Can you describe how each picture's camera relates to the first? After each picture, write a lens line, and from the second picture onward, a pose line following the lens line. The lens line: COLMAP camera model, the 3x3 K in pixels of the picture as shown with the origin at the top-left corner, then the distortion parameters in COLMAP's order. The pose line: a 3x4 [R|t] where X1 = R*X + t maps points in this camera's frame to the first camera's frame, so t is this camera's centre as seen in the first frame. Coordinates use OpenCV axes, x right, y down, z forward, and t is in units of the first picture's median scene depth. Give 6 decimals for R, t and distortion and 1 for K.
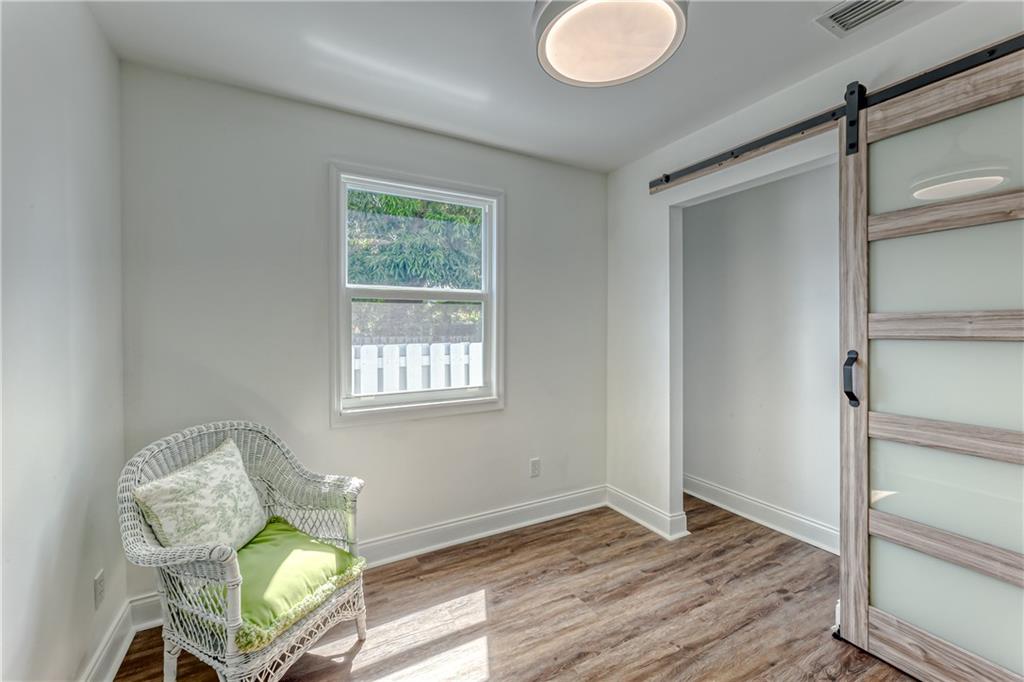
lens RADIAL K [[423.8, 0, 509.0], [0, 423.8, 325.8], [0, 0, 1]] dist [-0.002129, 0.000021]
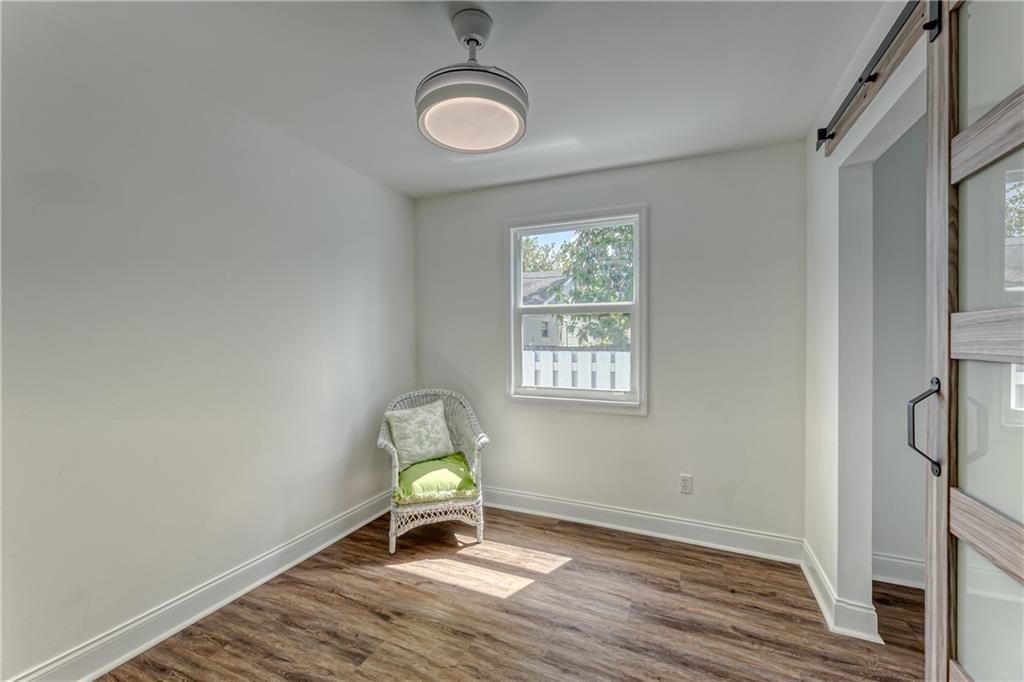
lens RADIAL K [[418.2, 0, 512.0], [0, 418.2, 341.0], [0, 0, 1]] dist [-0.000022, -0.000102]
pose [[0.603218, 0.012007, -0.797486, 0.713262], [-0.001835, 0.999905, 0.013667, 0.000464], [0.797574, -0.006781, 0.603183, 0.154372]]
